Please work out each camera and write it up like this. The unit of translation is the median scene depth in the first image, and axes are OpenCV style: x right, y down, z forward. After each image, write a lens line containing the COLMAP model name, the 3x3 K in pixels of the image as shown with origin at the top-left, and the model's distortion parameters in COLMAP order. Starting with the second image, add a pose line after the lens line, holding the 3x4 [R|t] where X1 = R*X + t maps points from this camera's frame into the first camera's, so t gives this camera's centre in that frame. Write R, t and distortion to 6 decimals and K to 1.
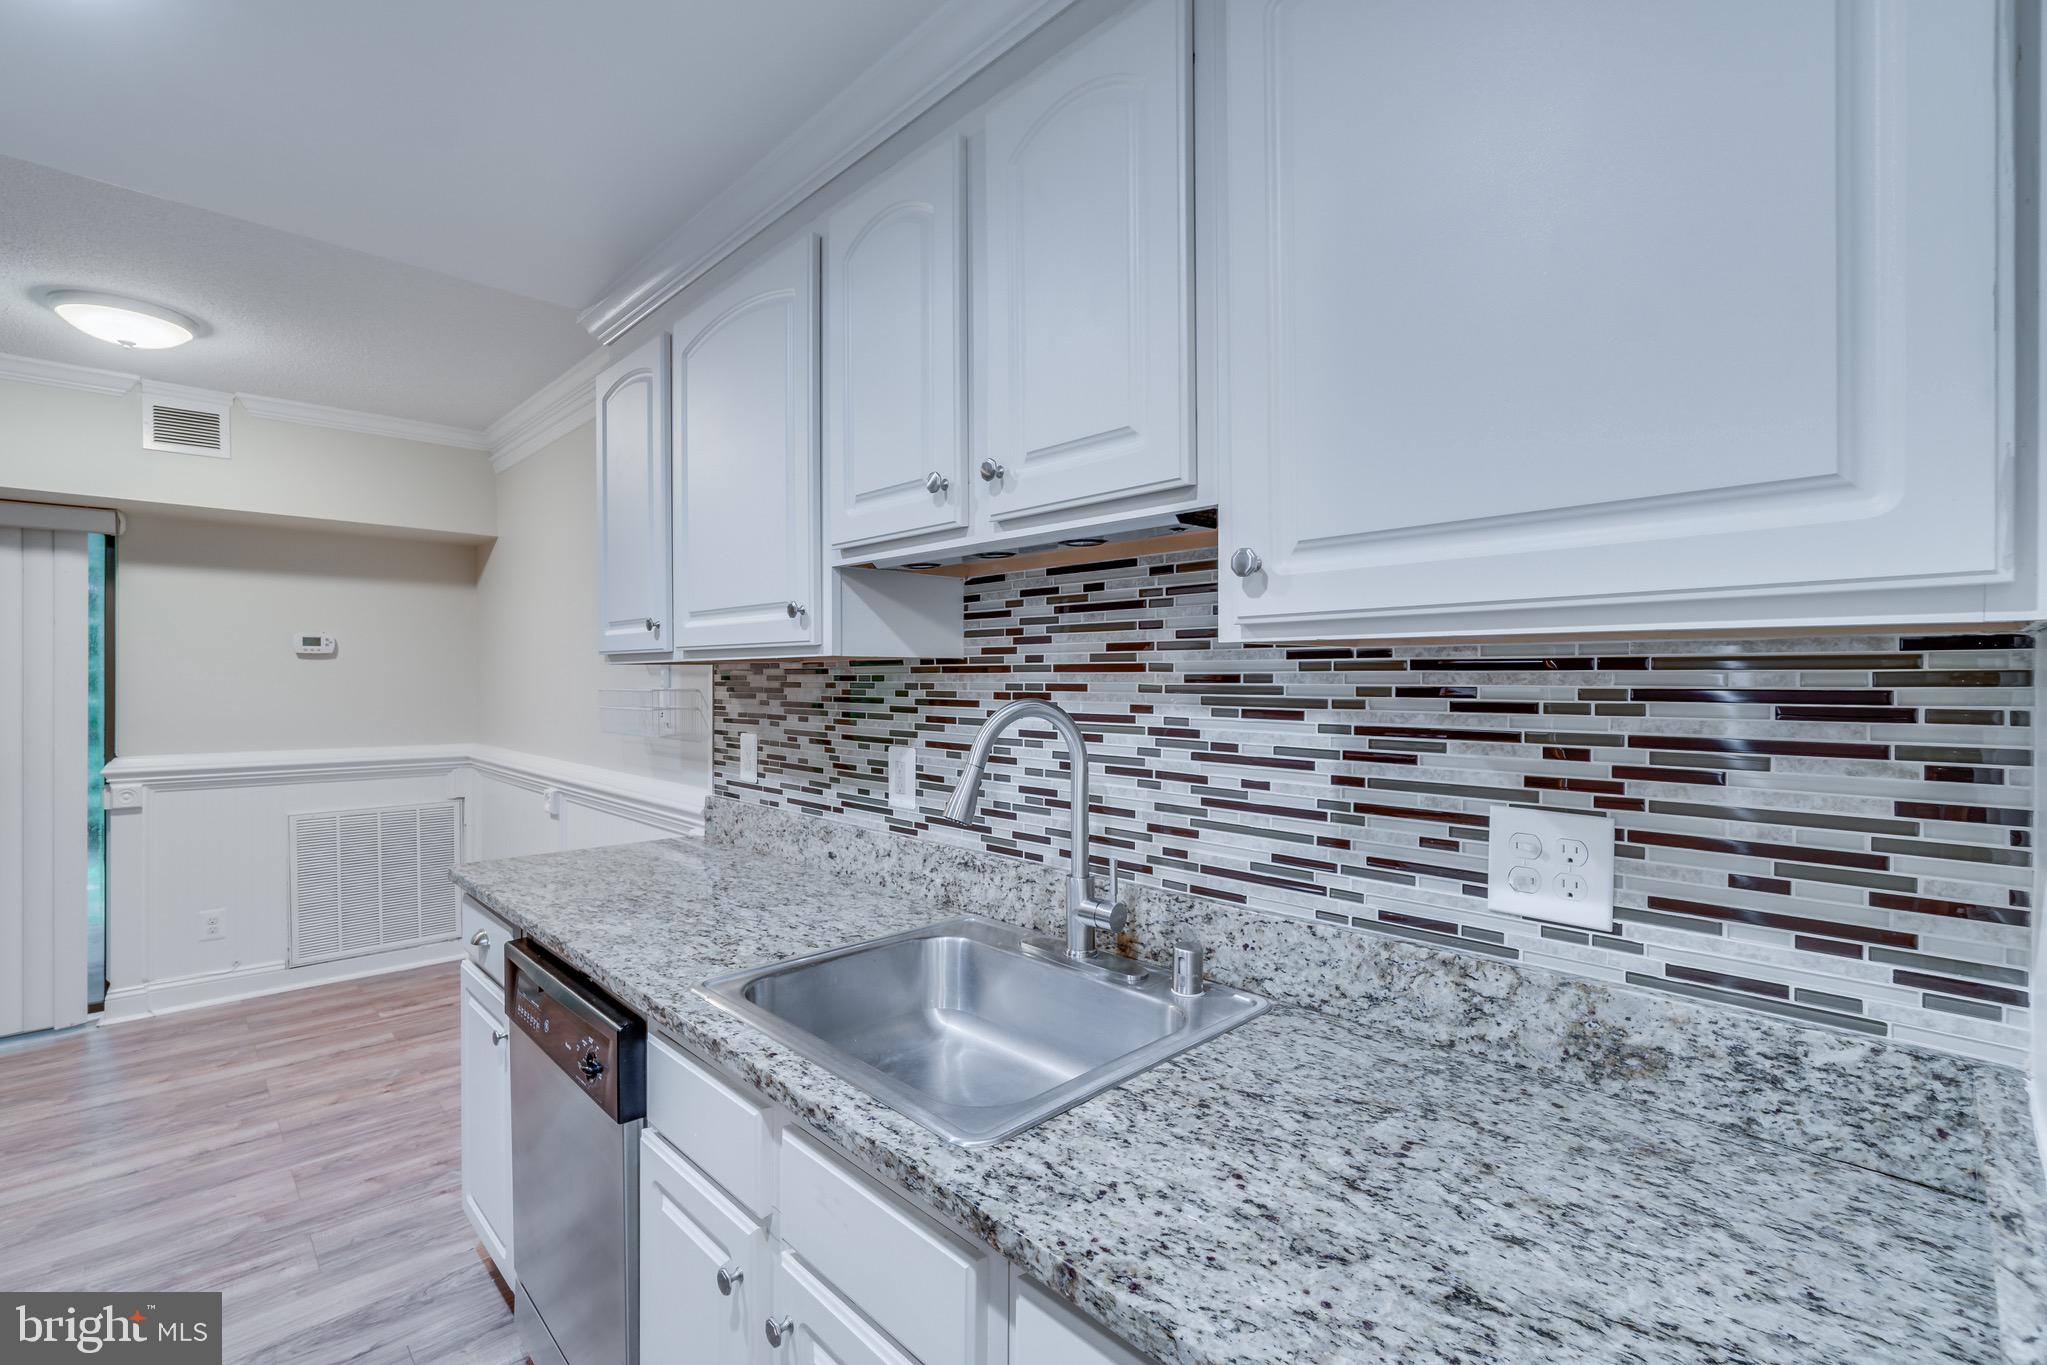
lens RADIAL K [[885.6, 0, 1012.3], [0, 885.6, 685.7], [0, 0, 1]] dist [-0.004843, 0.001331]
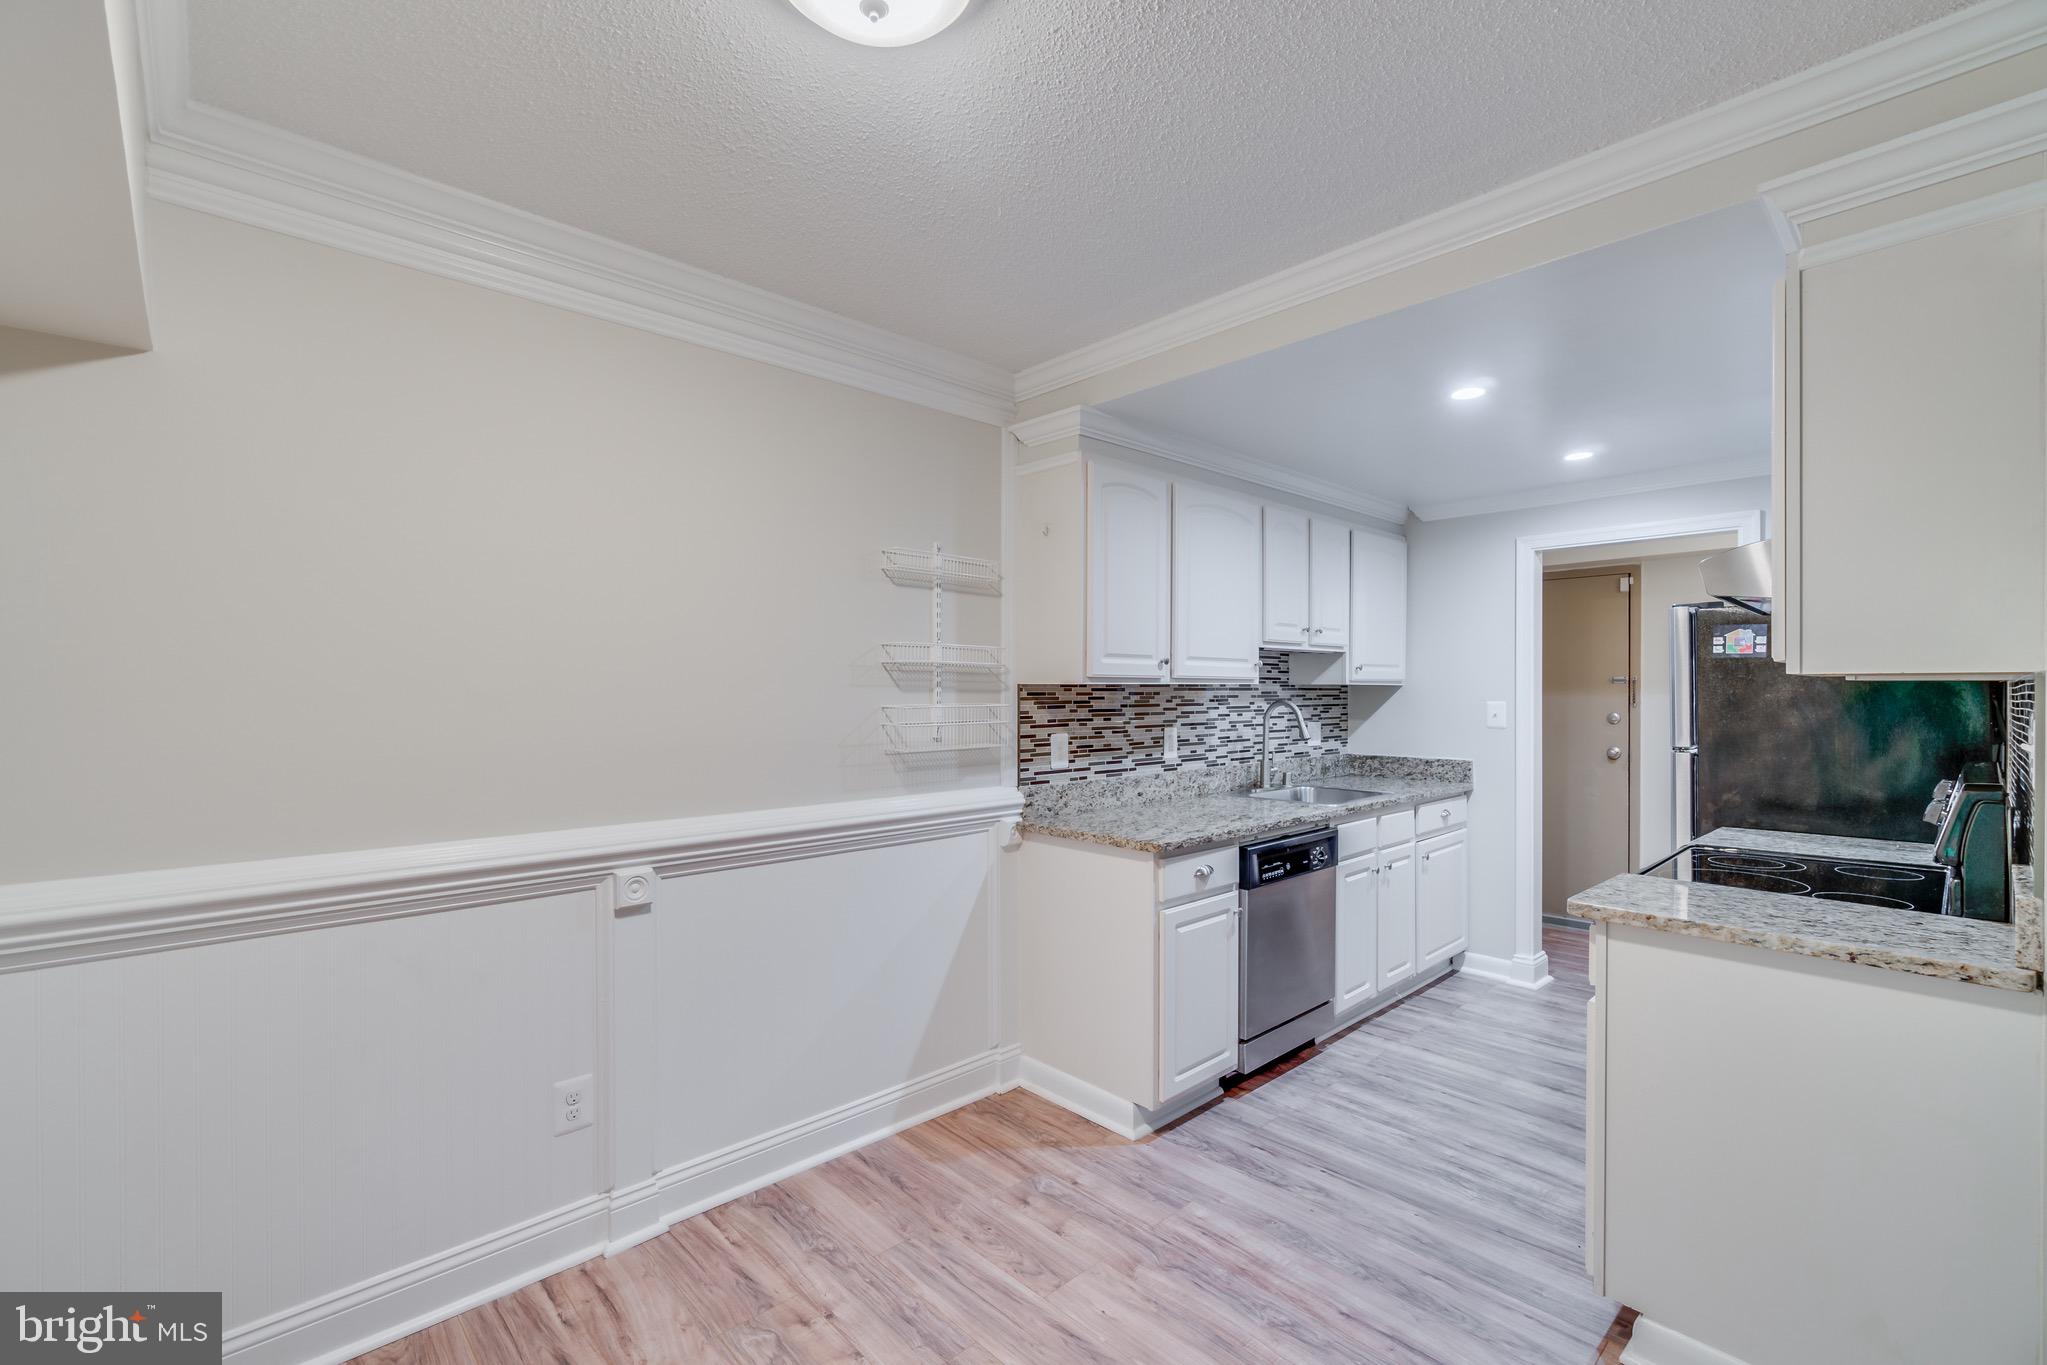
lens RADIAL K [[885.6, 0, 1015.4], [0, 885.6, 691.1], [0, 0, 1]] dist [-0.004843, 0.001331]
pose [[0.023212, -0.003387, 0.999725, -2.005898], [0.008785, 0.999956, 0.003184, -0.021578], [-0.999692, 0.008709, 0.023240, 1.228689]]
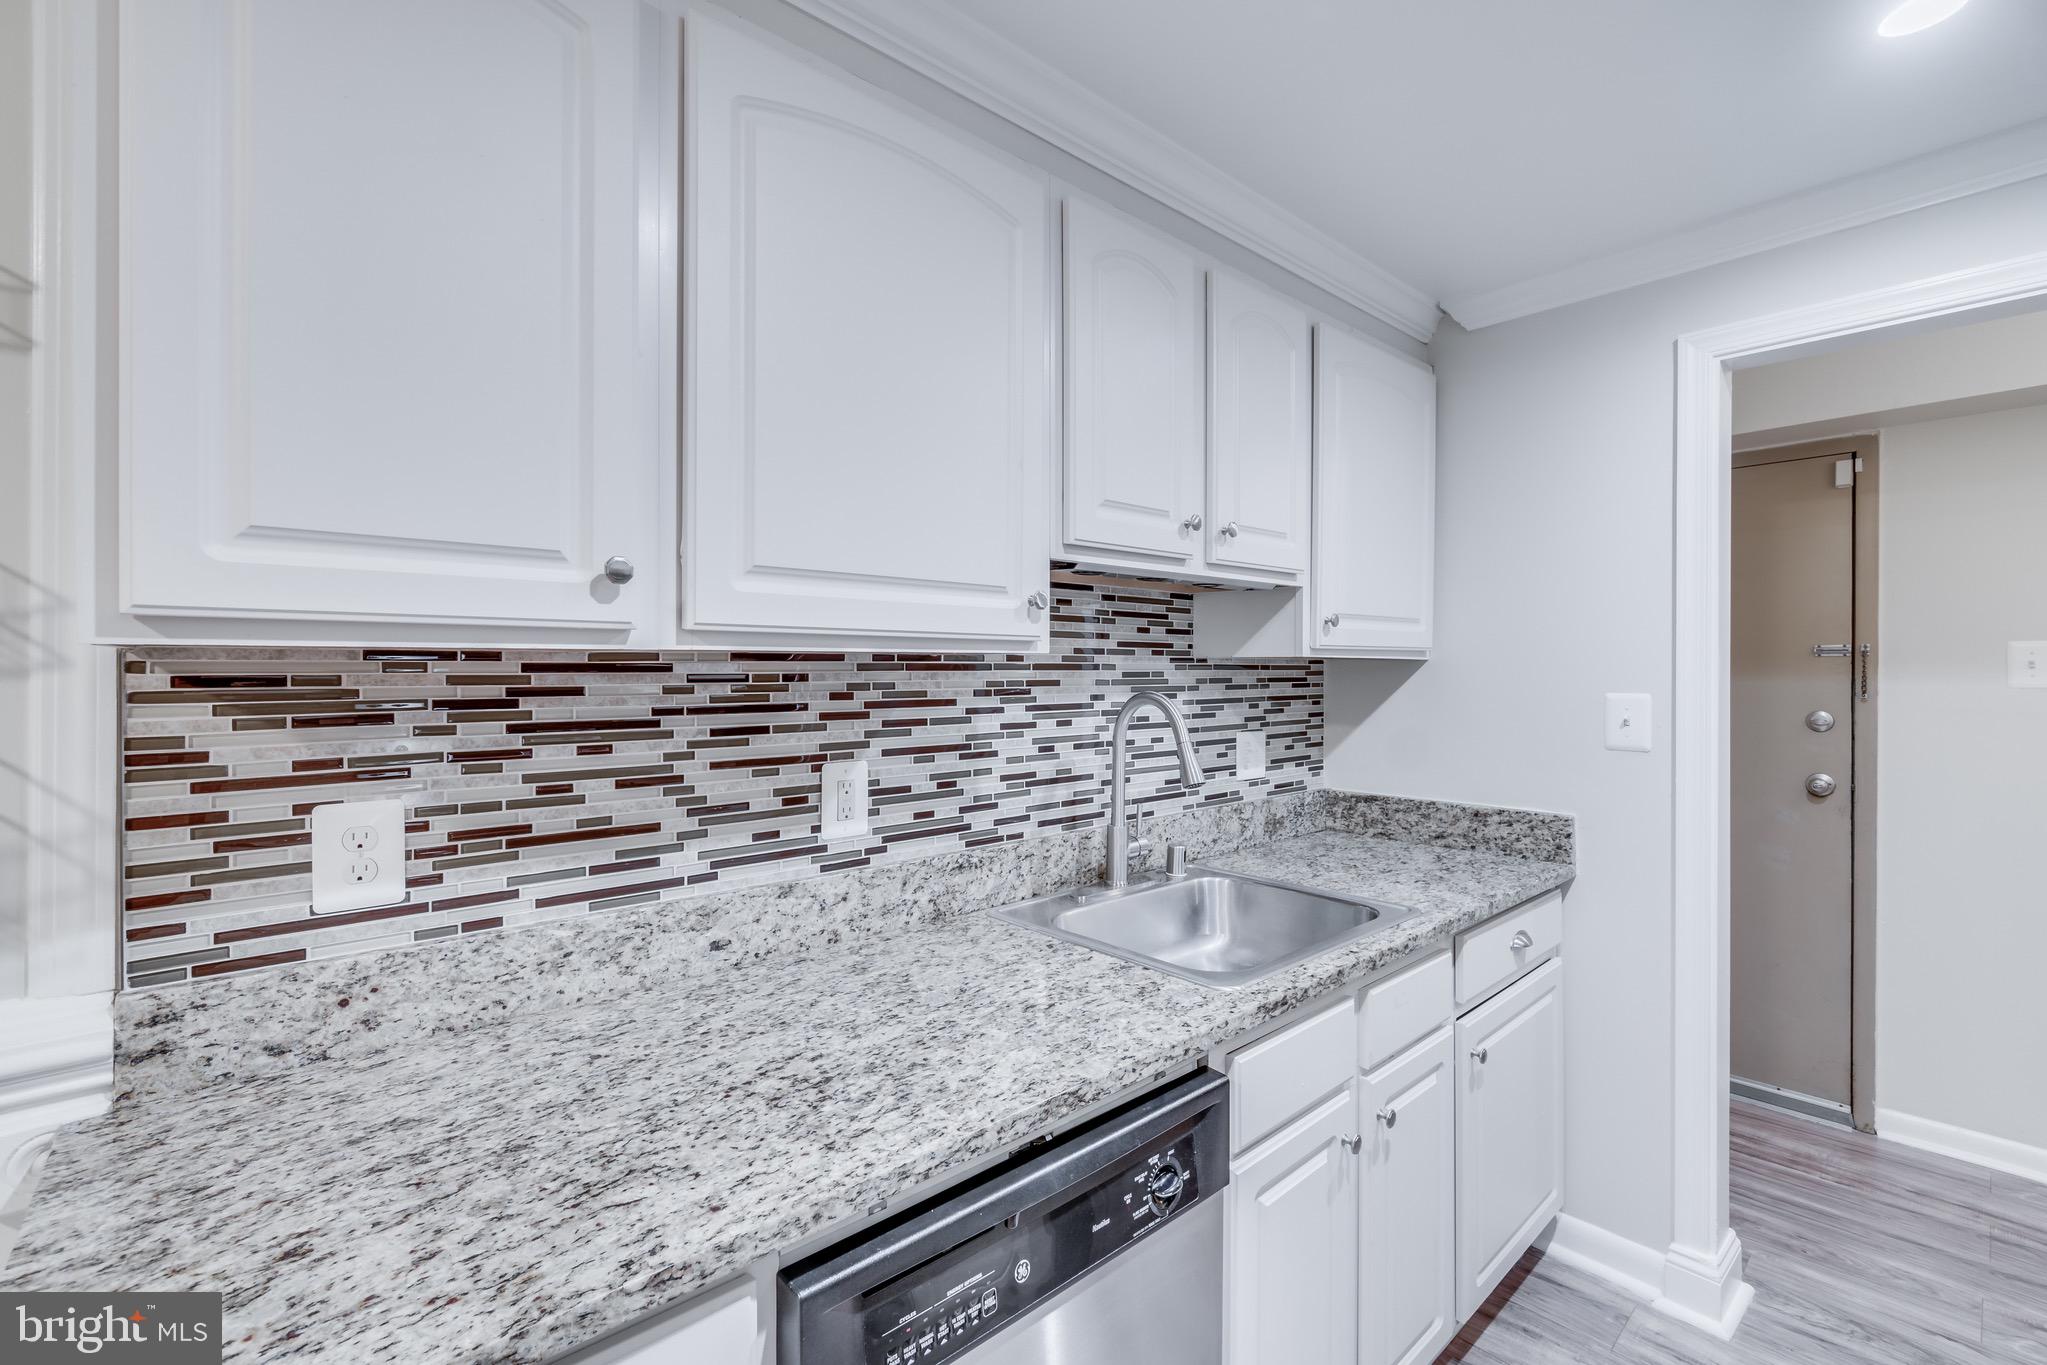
lens RADIAL K [[885.6, 0, 1018.3], [0, 885.6, 673.6], [0, 0, 1]] dist [-0.004843, 0.001331]
pose [[0.047705, -0.006692, 0.998839, -0.871607], [0.008869, 0.999941, 0.006276, -0.014308], [-0.998822, 0.008559, 0.047762, 0.757316]]
